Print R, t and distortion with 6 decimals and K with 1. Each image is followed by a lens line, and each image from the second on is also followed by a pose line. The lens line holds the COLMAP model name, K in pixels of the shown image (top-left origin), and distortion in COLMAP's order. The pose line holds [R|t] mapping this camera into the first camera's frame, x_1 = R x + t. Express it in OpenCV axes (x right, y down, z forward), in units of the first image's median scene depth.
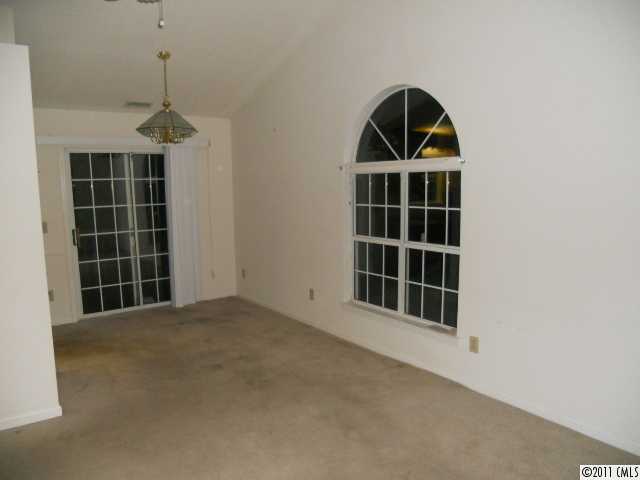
lens RADIAL K [[498.4, 0, 318.3], [0, 498.4, 241.2], [0, 0, 1]] dist [0.001182, 0.001037]
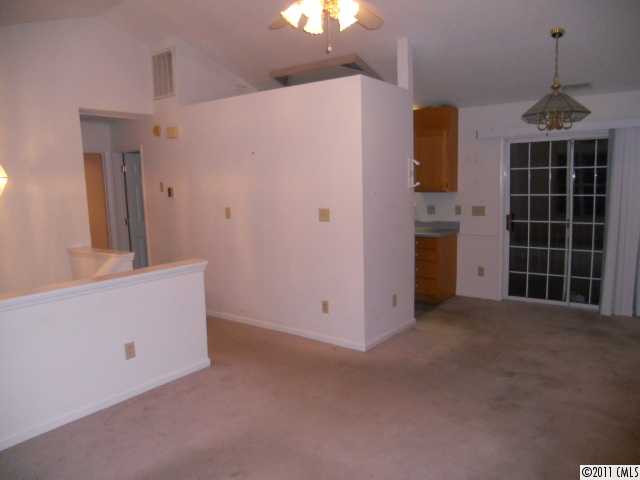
lens RADIAL K [[498.4, 0, 318.5], [0, 498.4, 238.3], [0, 0, 1]] dist [0.001182, 0.001037]
pose [[0.328095, 0.126637, -0.936118, 0.386534], [-0.098193, 0.990177, 0.099535, -0.040683], [0.939527, 0.059264, 0.337307, 0.256823]]
